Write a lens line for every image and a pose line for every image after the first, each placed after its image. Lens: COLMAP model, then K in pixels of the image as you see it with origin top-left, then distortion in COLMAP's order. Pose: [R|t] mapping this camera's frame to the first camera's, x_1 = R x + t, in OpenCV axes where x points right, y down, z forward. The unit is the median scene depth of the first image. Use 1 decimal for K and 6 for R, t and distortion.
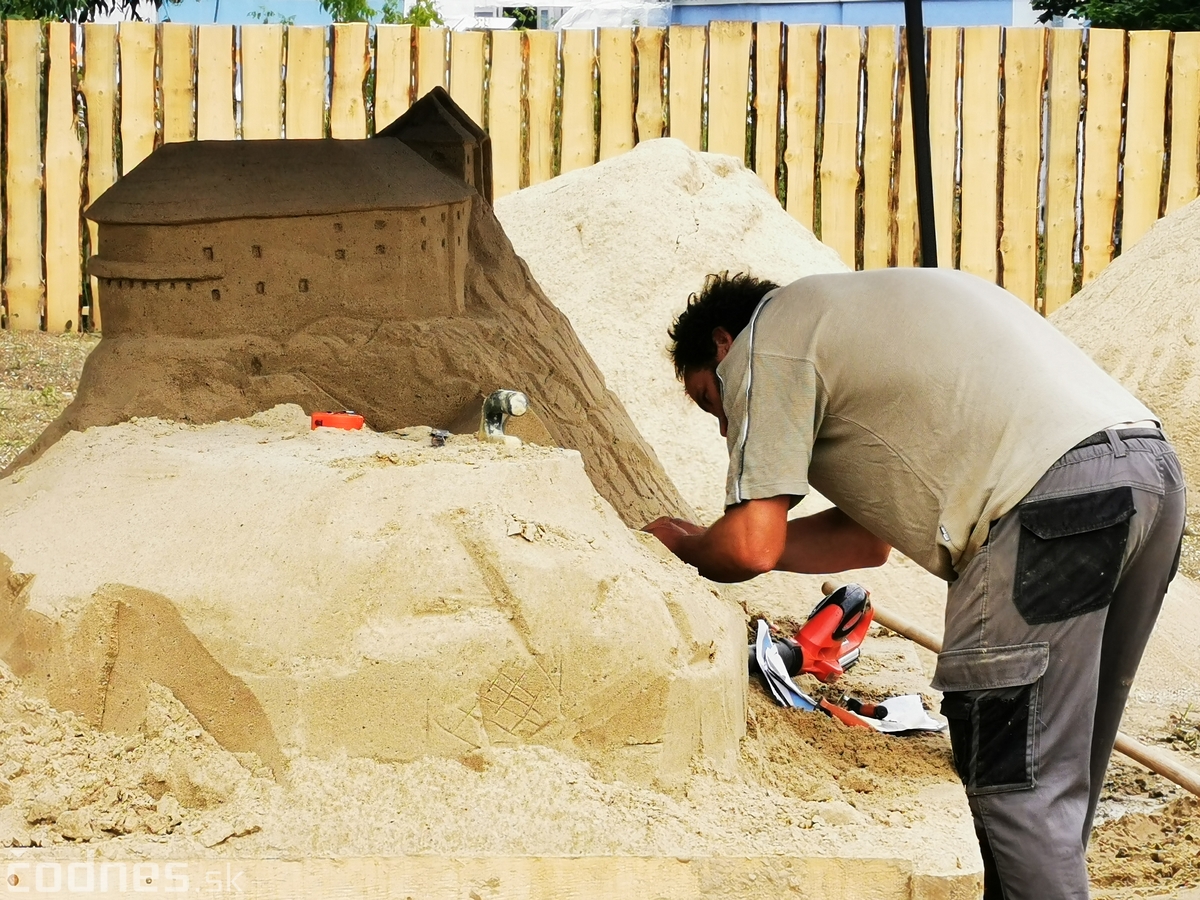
lens RADIAL K [[4228.3, 0, 600.1], [0, 4228.3, 449.9], [0, 0, 1]] dist [0.211315, 0.000000]
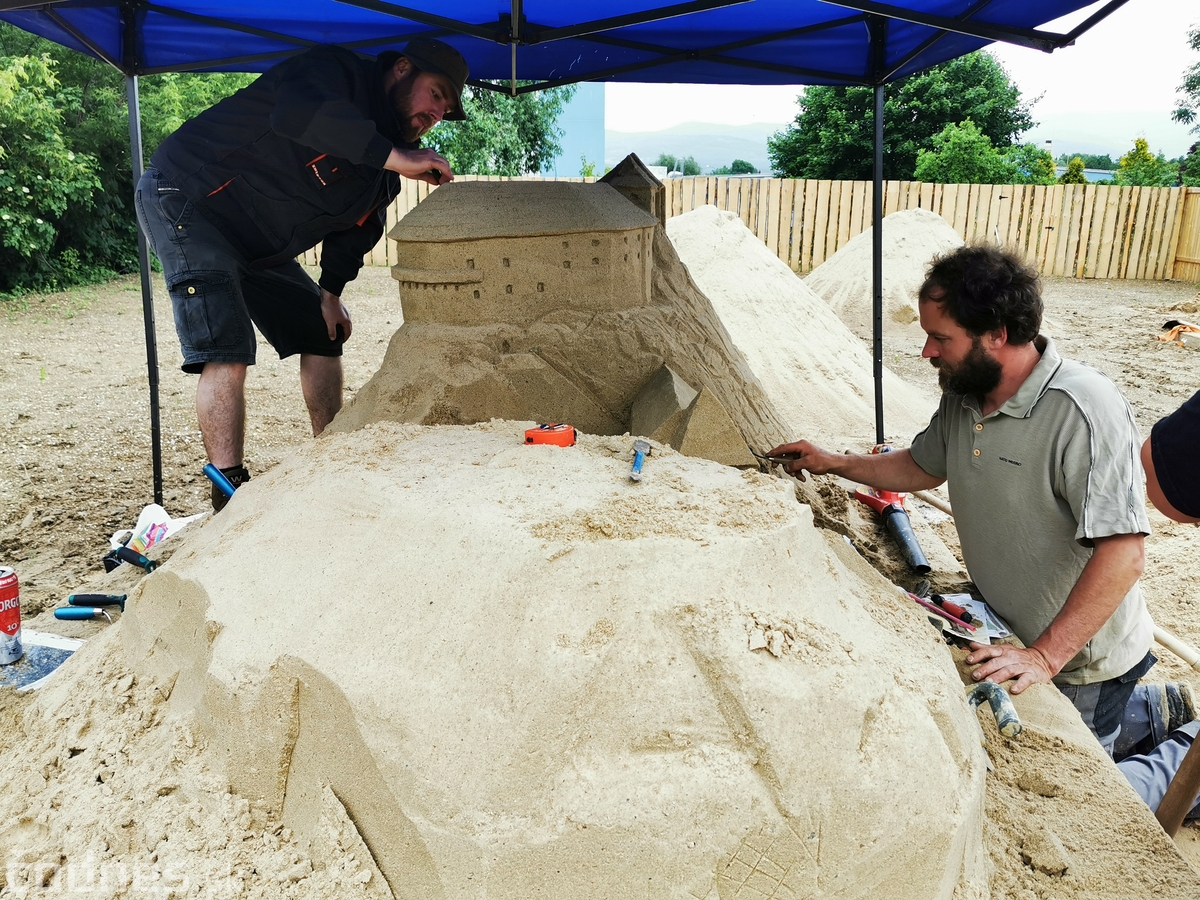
lens RADIAL K [[986.9, 0, 601.6], [0, 986.9, 456.4], [0, 0, 1]] dist [0.035408, -0.008168]
pose [[0.998829, 0.016240, -0.045564, -0.040957], [-0.008530, 0.986331, 0.164557, -0.045113], [0.047613, -0.163975, 0.985315, 0.804653]]
